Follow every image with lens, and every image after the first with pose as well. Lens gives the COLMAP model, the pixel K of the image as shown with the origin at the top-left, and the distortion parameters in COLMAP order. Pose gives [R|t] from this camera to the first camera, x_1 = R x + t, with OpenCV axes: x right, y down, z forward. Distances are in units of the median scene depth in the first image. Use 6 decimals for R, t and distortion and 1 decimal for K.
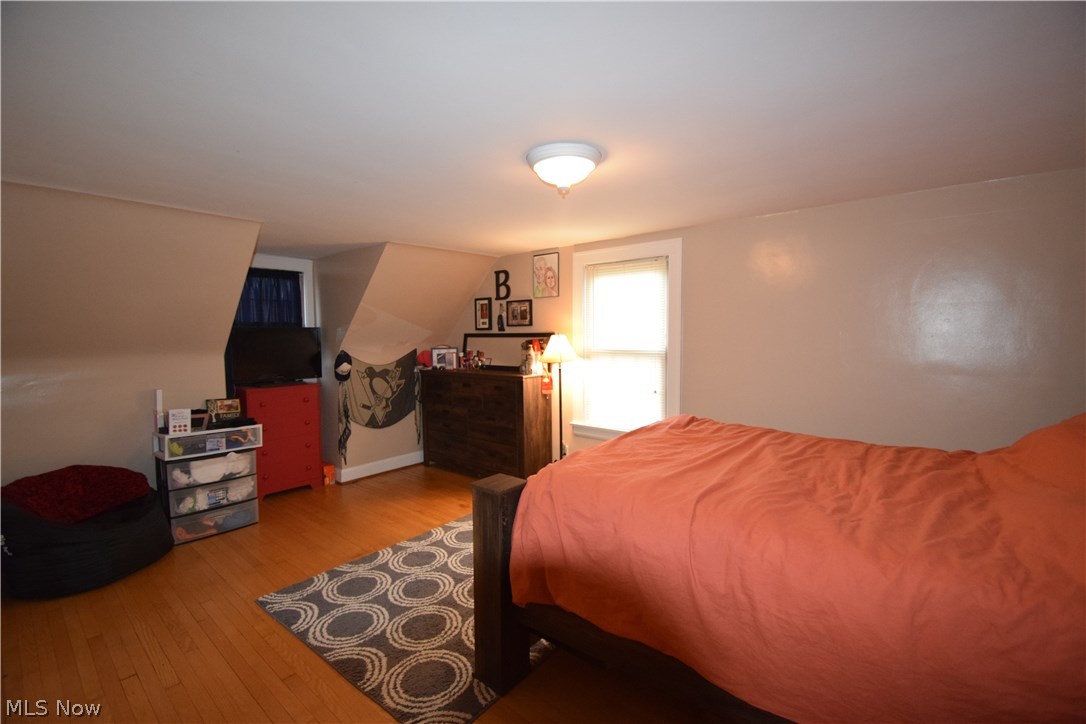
lens RADIAL K [[477.6, 0, 543.0], [0, 477.6, 362.0], [0, 0, 1]] dist [0.010633, -0.014659]
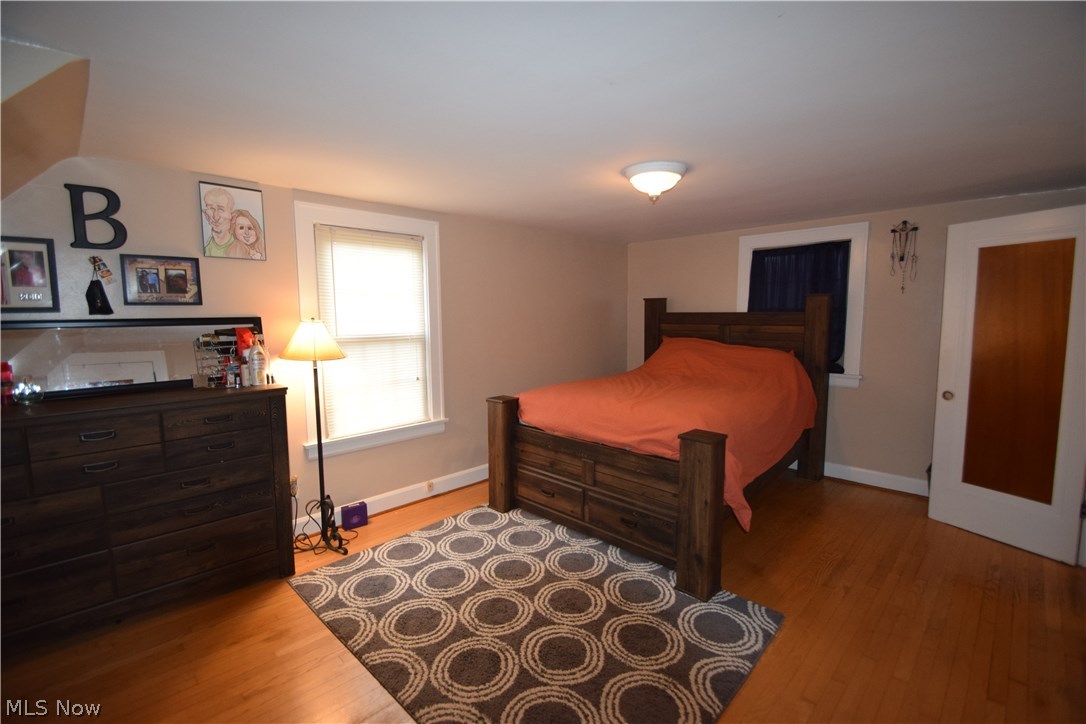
lens RADIAL K [[477.6, 0, 543.0], [0, 477.6, 362.0], [0, 0, 1]] dist [0.010633, -0.014659]
pose [[0.079787, -0.098253, 0.991958, -0.575591], [0.062101, 0.993687, 0.093430, -0.036648], [-0.994876, 0.054147, 0.085385, 0.558523]]
